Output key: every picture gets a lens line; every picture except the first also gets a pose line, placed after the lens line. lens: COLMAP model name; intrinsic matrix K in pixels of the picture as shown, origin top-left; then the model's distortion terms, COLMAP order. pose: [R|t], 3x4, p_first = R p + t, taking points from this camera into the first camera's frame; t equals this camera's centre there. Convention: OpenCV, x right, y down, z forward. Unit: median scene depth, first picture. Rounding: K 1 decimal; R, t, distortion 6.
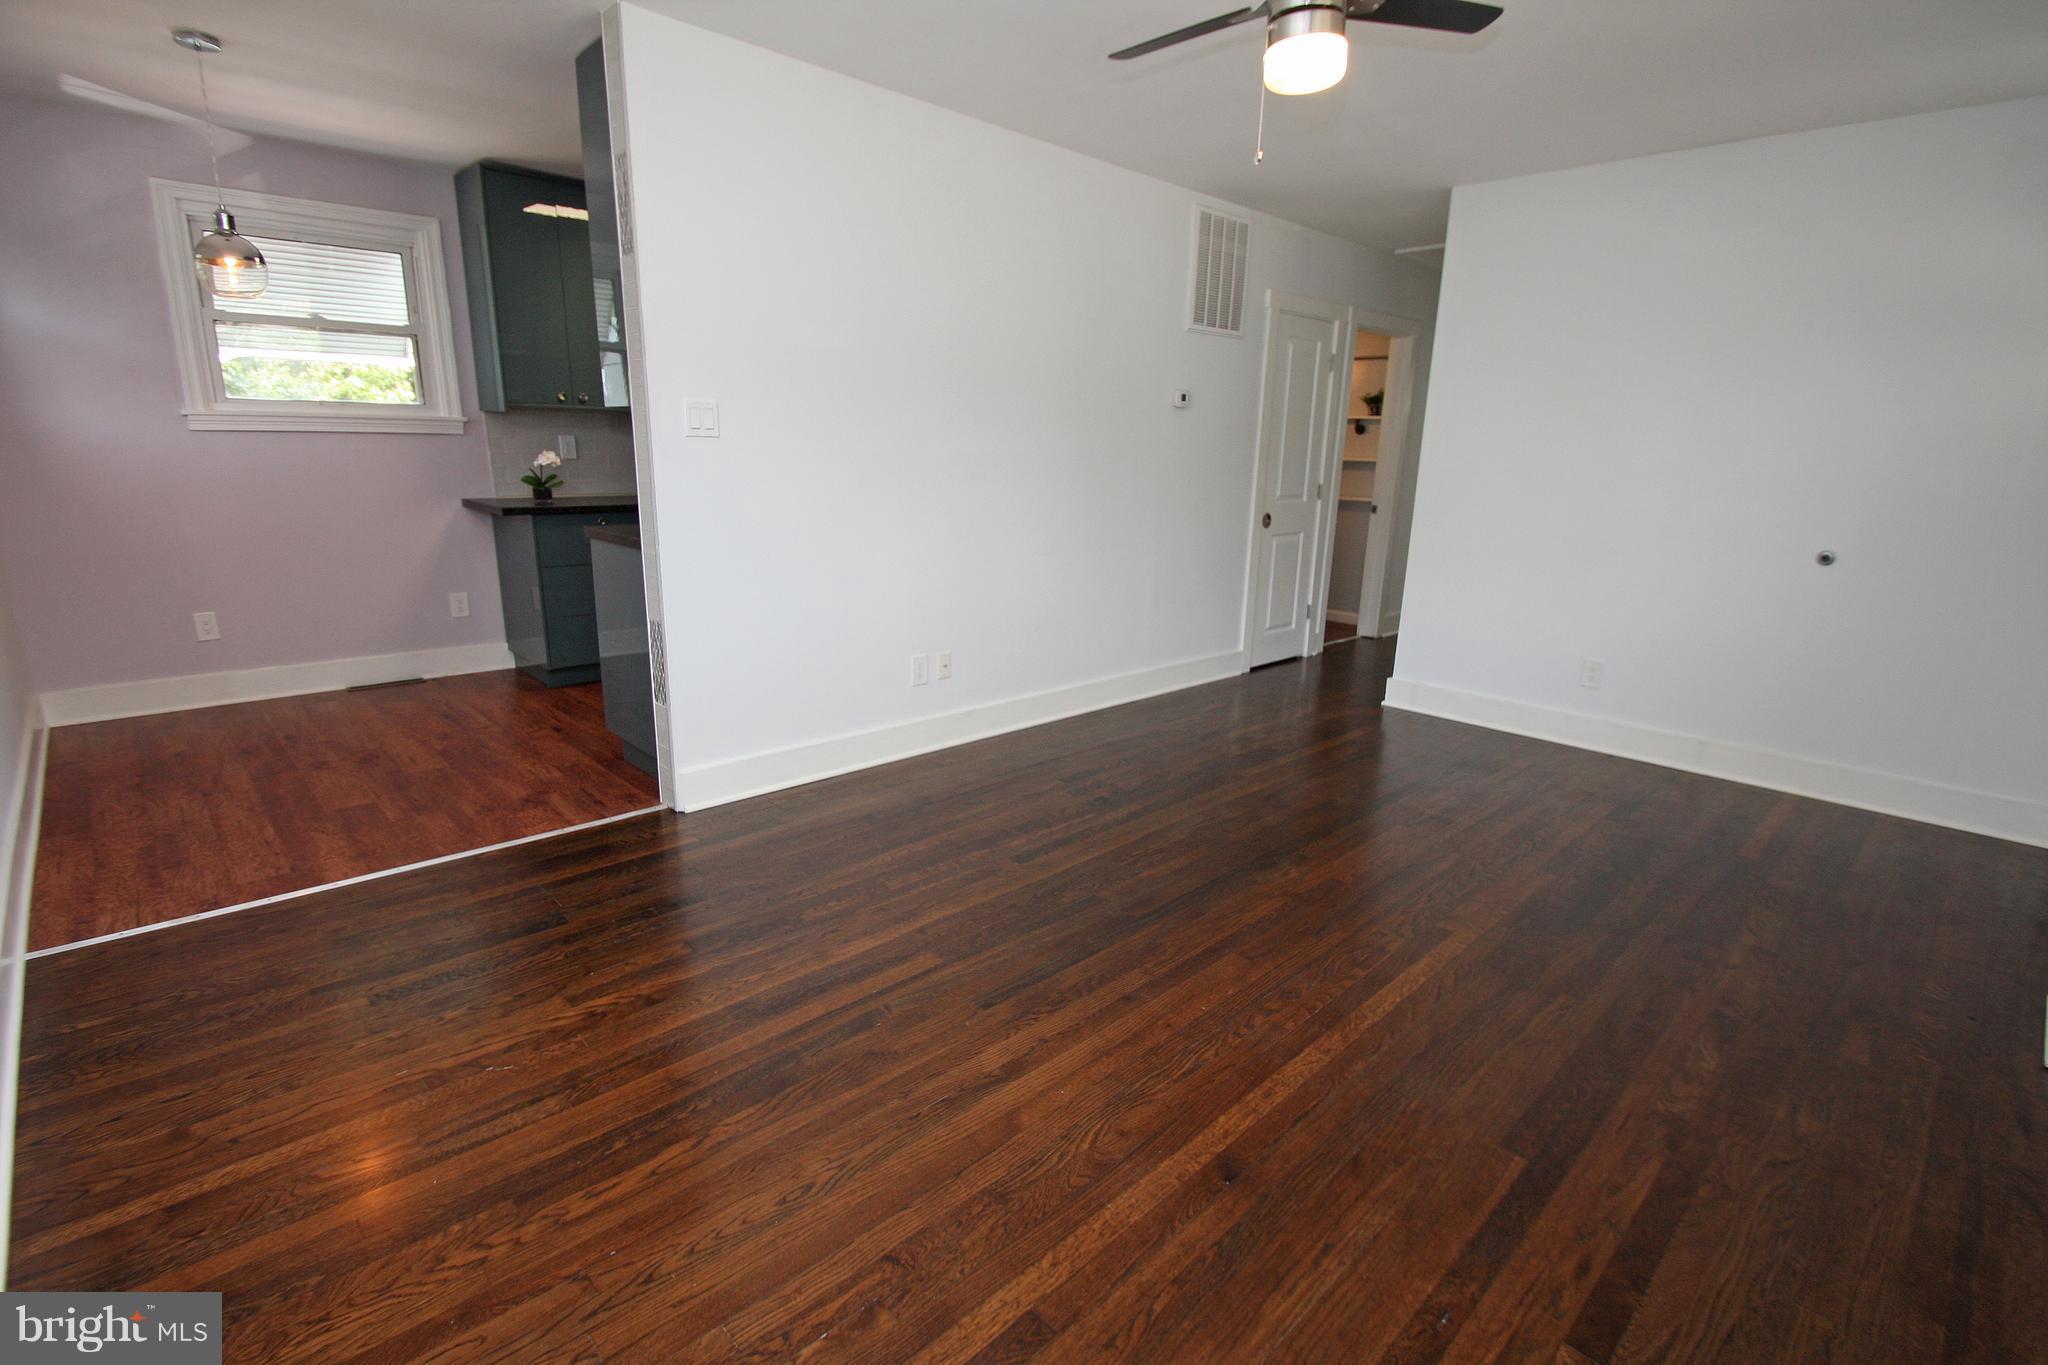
lens RADIAL K [[951.9, 0, 1033.6], [0, 951.9, 691.5], [0, 0, 1]] dist [0.006661, -0.017852]
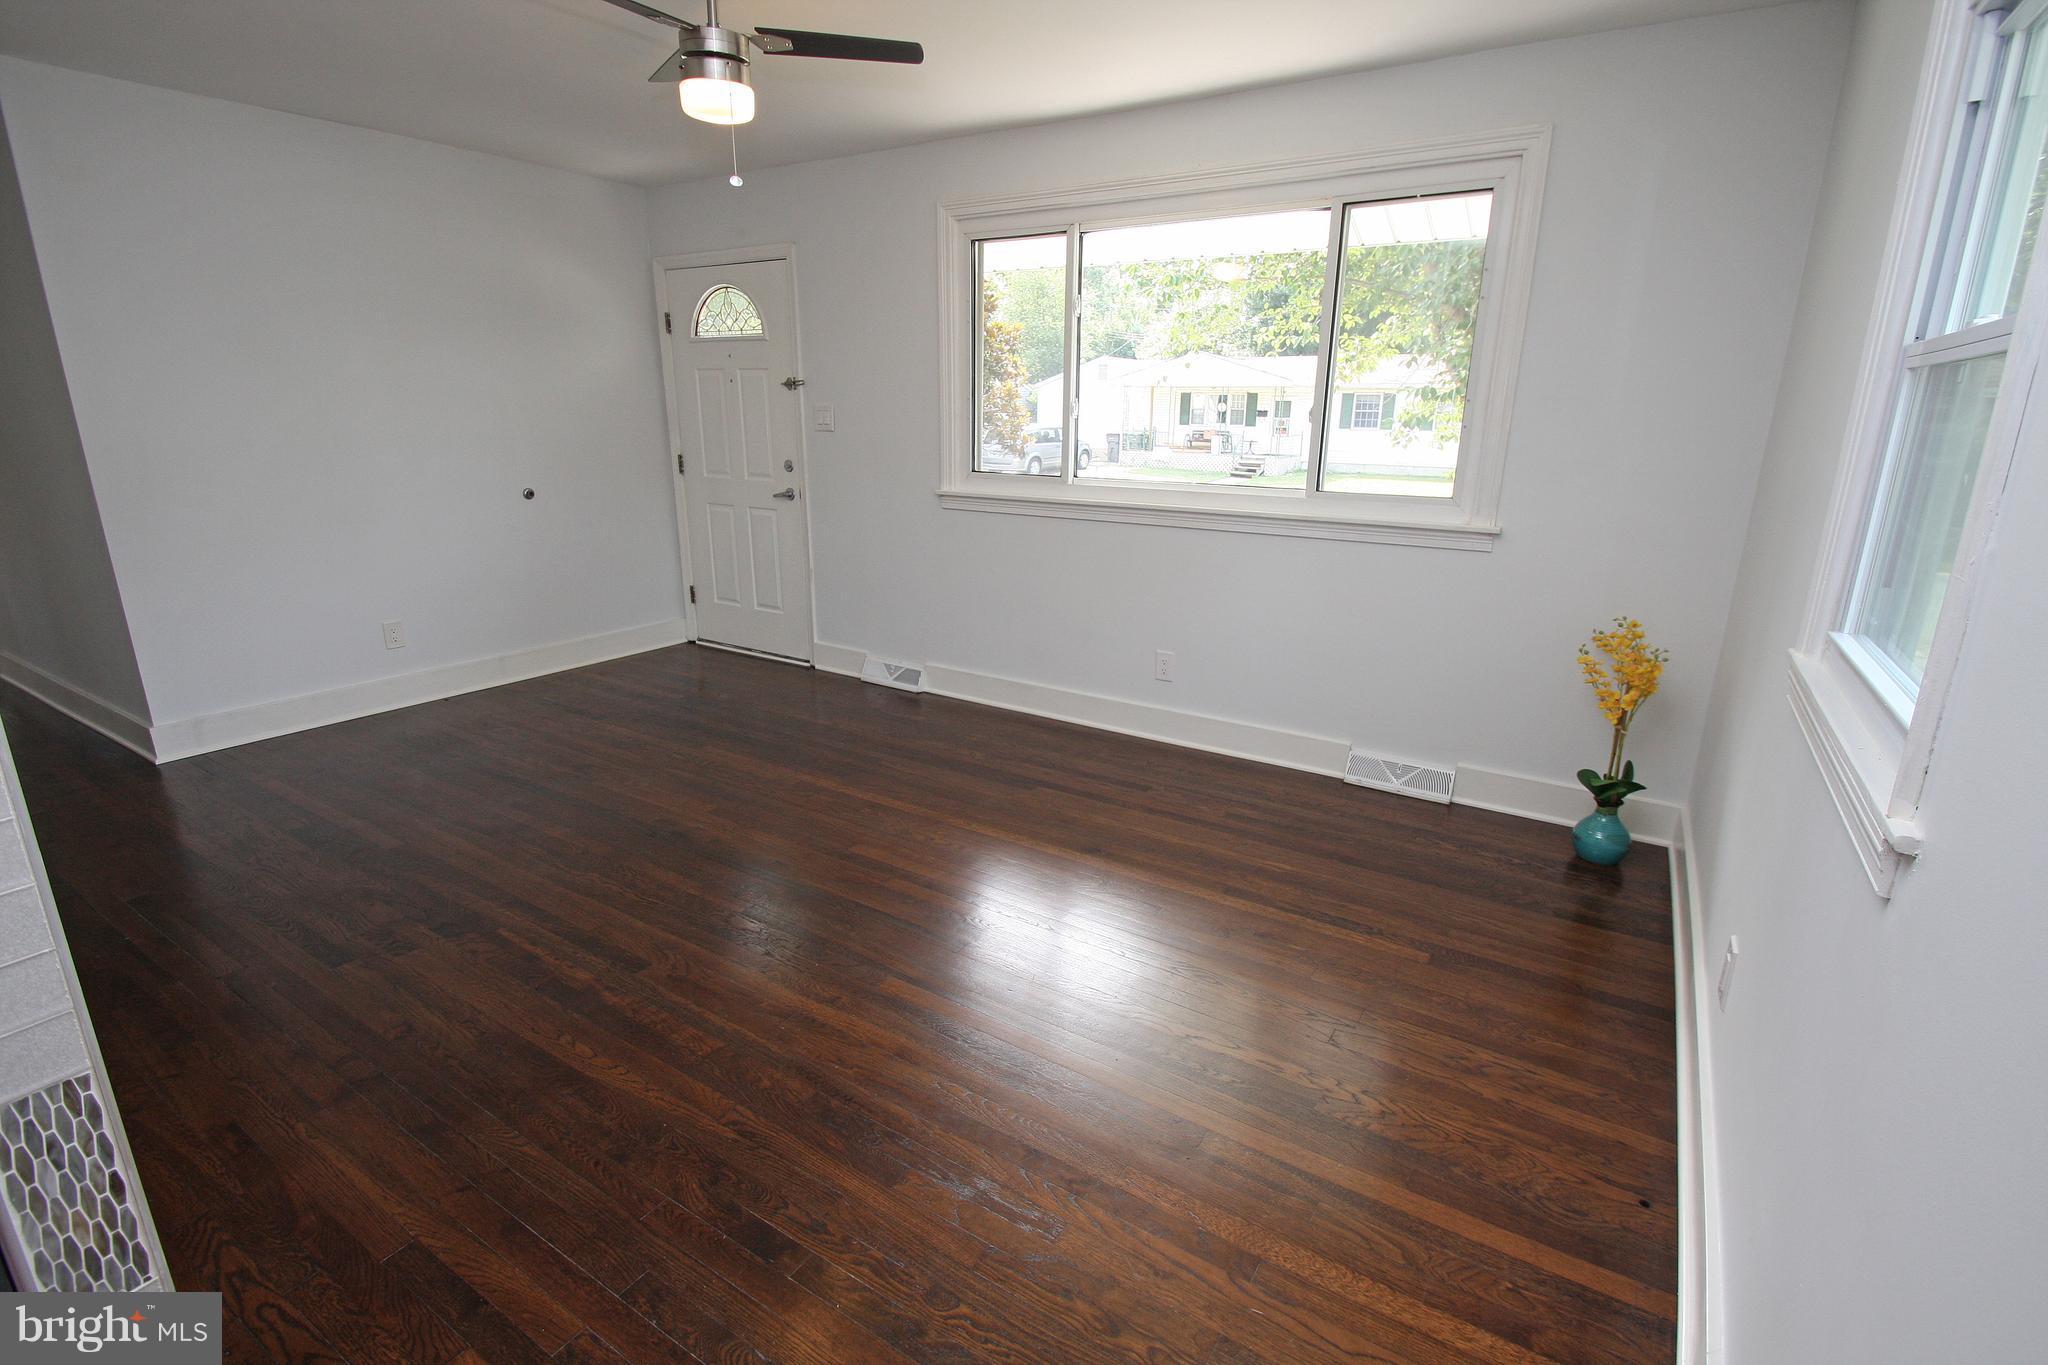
lens RADIAL K [[956.9, 0, 1030.9], [0, 956.9, 680.7], [0, 0, 1]] dist [-0.000601, -0.000241]
pose [[-0.228731, -0.294791, 0.927783, -1.106900], [0.224517, 0.911381, 0.344931, -0.357856], [-0.947246, 0.287199, -0.142275, 1.046489]]
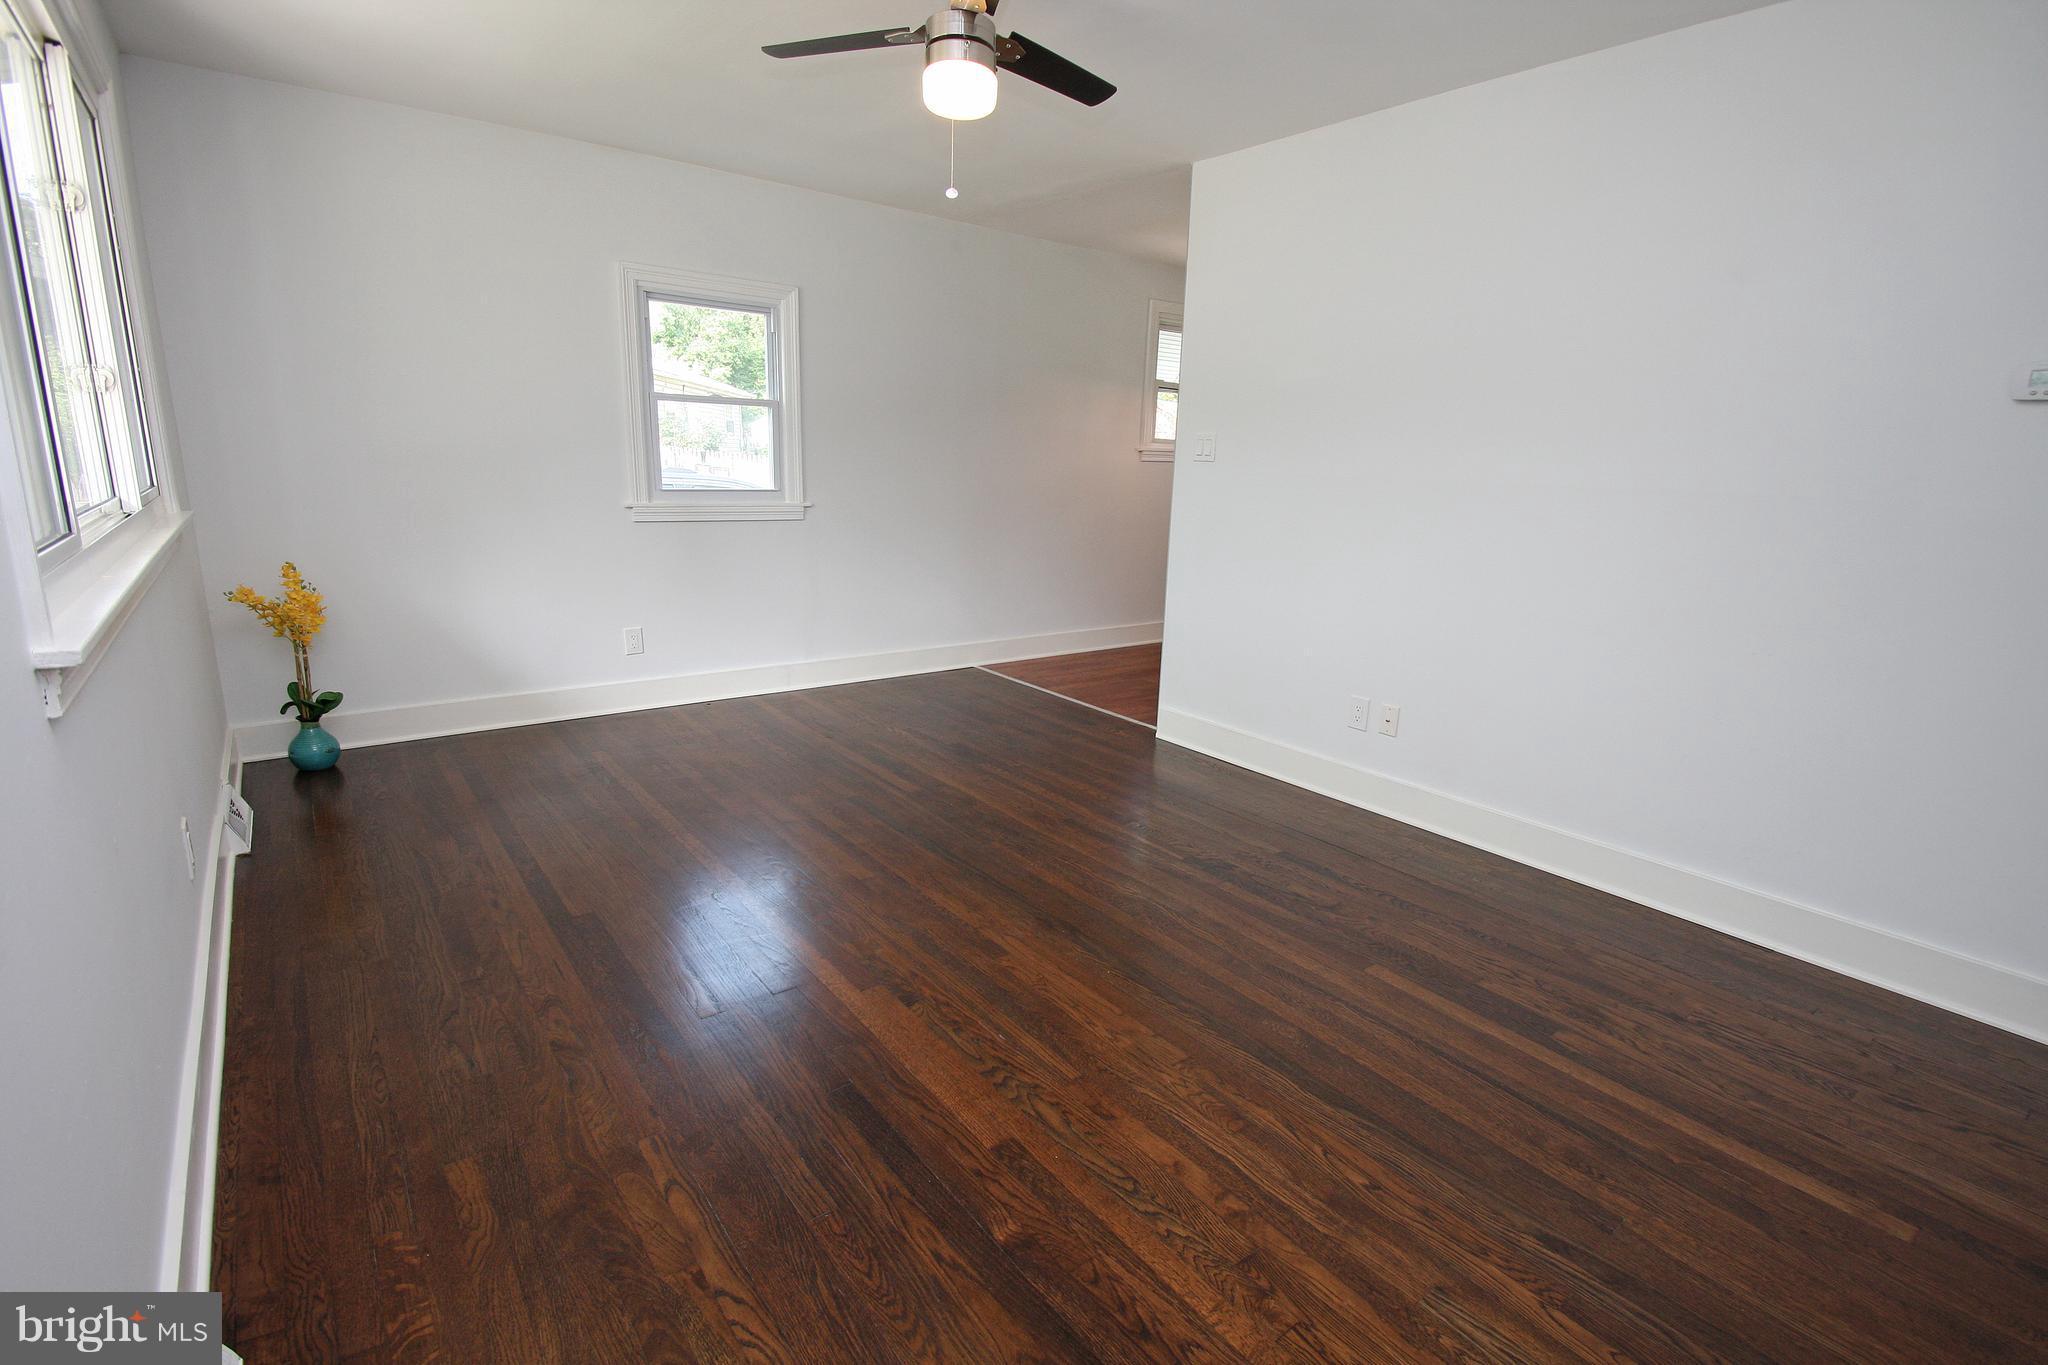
lens RADIAL K [[954.1, 0, 1032.7], [0, 954.1, 692.5], [0, 0, 1]] dist [-0.001306, -0.010816]
pose [[-0.106154, 0.210956, -0.971714, 1.526160], [-0.283416, 0.930281, 0.232922, -0.314726], [0.953104, 0.300126, -0.038965, 1.381767]]
